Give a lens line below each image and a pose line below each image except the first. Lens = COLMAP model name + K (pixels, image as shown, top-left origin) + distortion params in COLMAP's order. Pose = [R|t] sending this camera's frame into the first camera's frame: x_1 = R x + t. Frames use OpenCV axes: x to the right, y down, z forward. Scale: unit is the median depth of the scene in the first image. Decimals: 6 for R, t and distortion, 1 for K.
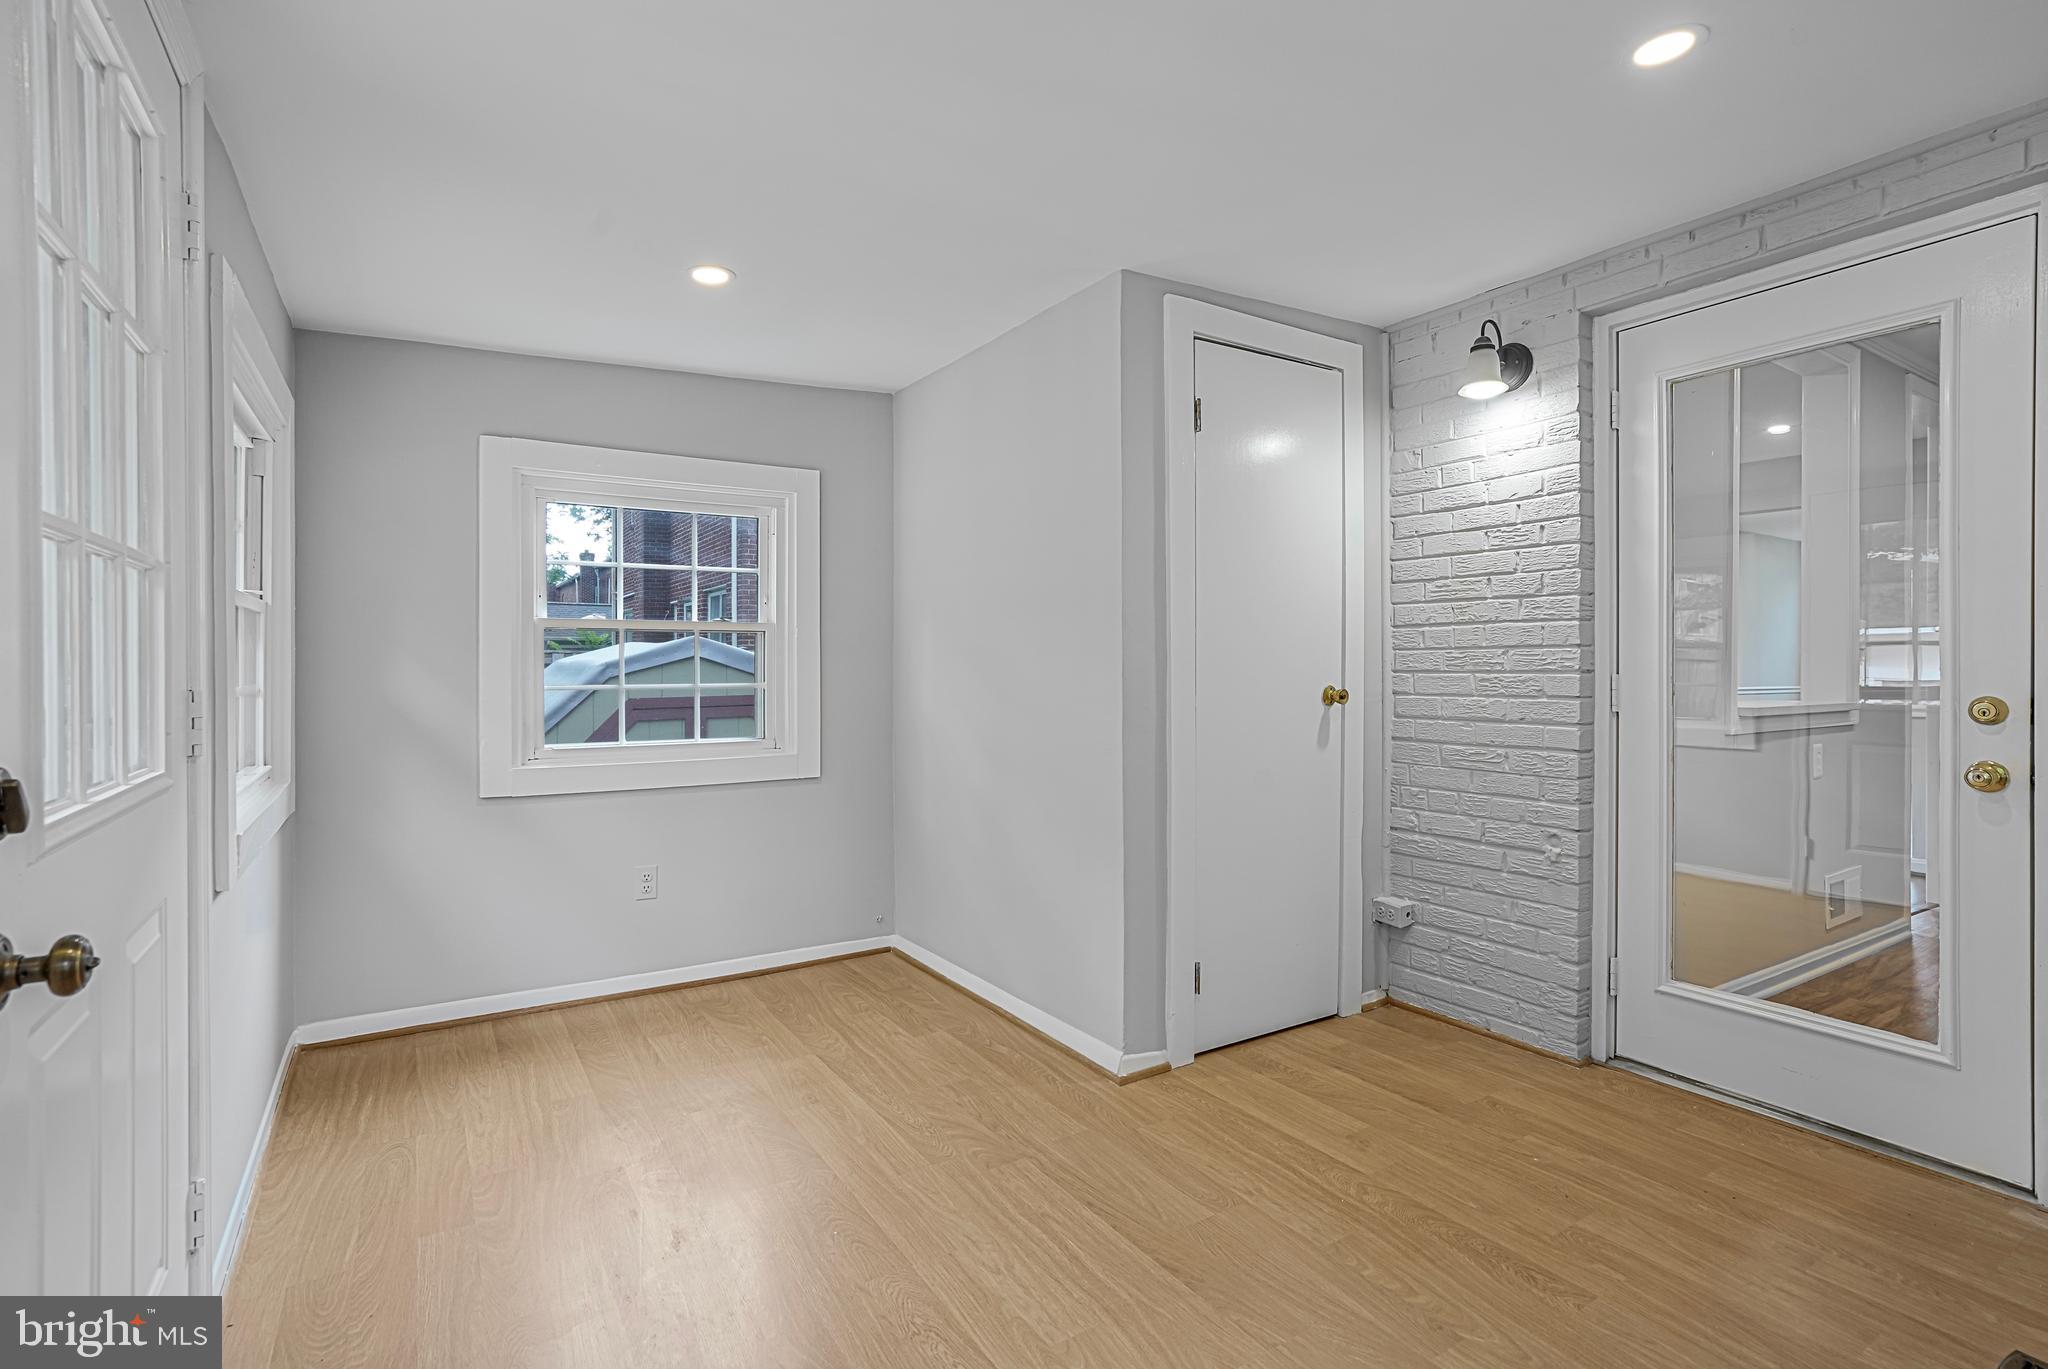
lens RADIAL K [[972.8, 0, 1018.6], [0, 972.8, 676.3], [0, 0, 1]] dist [-0.034734, 0.000438]
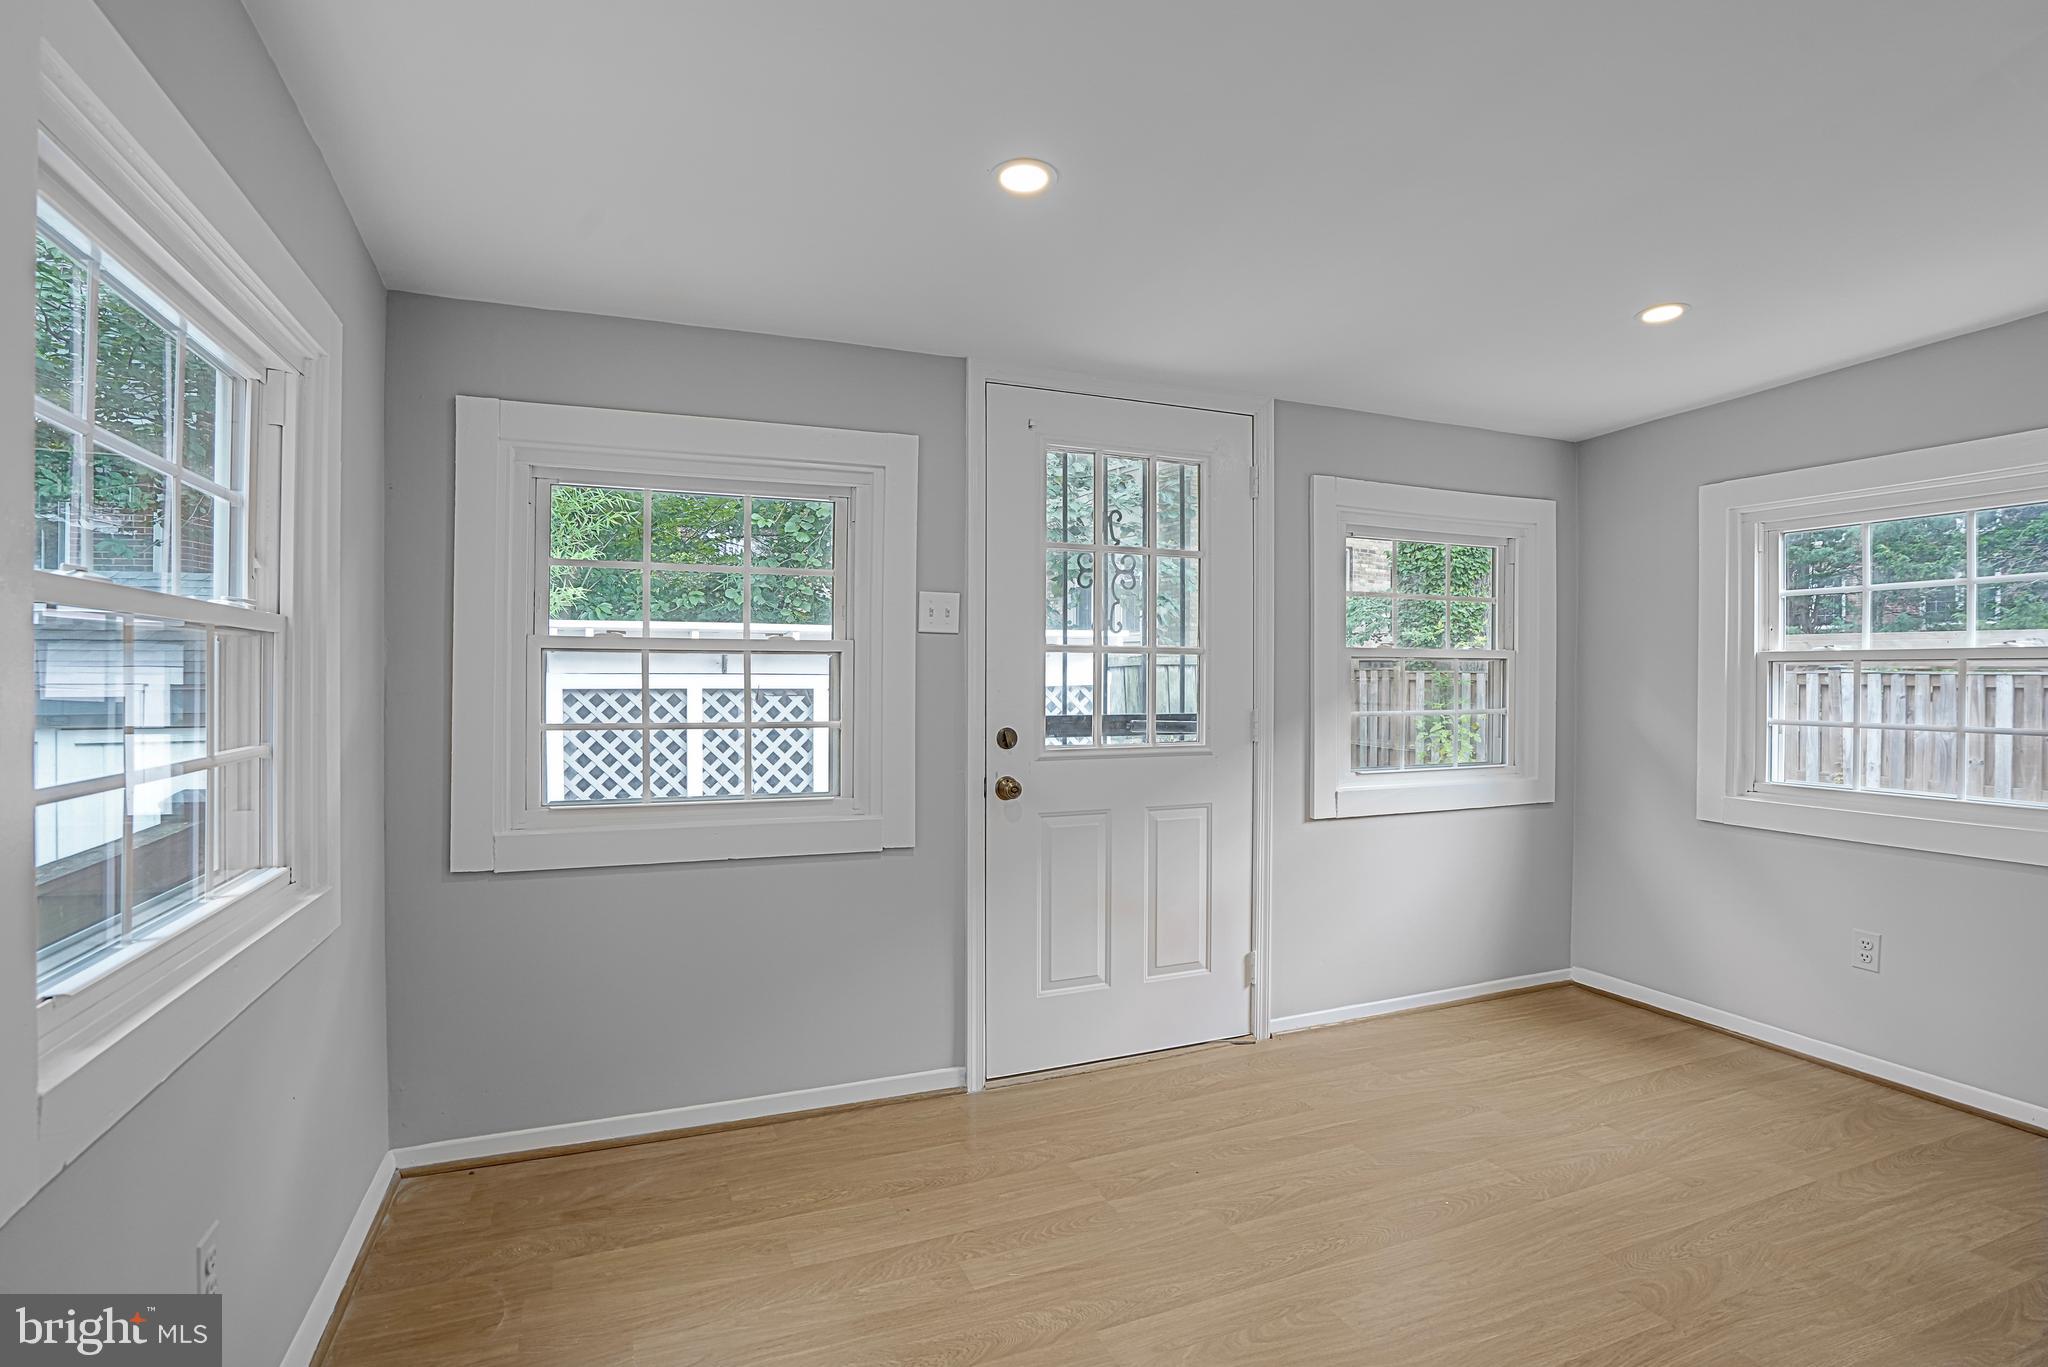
lens RADIAL K [[972.8, 0, 1018.6], [0, 972.8, 675.3], [0, 0, 1]] dist [-0.034734, 0.000438]
pose [[-0.173715, 0.000164, -0.984796, 0.646757], [-0.016388, 0.999861, 0.003058, -0.026769], [0.984660, 0.016670, -0.173688, 0.434679]]
